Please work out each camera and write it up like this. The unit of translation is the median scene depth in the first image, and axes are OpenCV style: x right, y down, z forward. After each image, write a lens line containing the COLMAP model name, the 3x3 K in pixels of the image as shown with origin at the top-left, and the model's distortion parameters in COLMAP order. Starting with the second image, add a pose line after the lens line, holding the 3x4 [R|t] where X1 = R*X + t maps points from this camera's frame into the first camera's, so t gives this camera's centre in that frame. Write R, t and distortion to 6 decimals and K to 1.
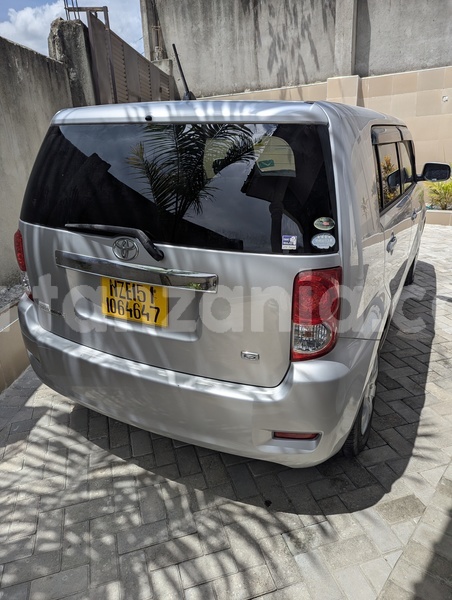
lens RADIAL K [[420.7, 0, 226.0], [0, 420.7, 300.0], [0, 0, 1]] dist [0.046050, -0.042100]
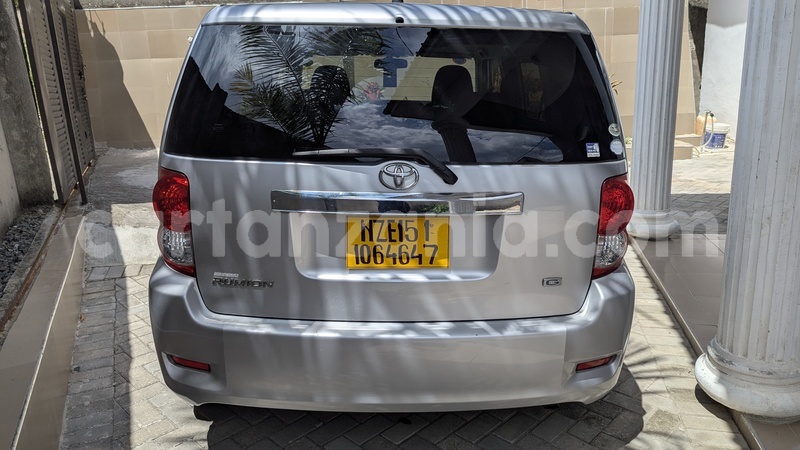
lens RADIAL K [[562.5, 0, 400.0], [0, 562.5, 225.0], [0, 0, 1]] dist [0.006102, 0.000556]
pose [[0.882845, -0.105583, 0.457643, -0.709957], [0.155659, 0.985109, -0.073009, 0.048140], [-0.443120, 0.135692, 0.886133, 0.069144]]
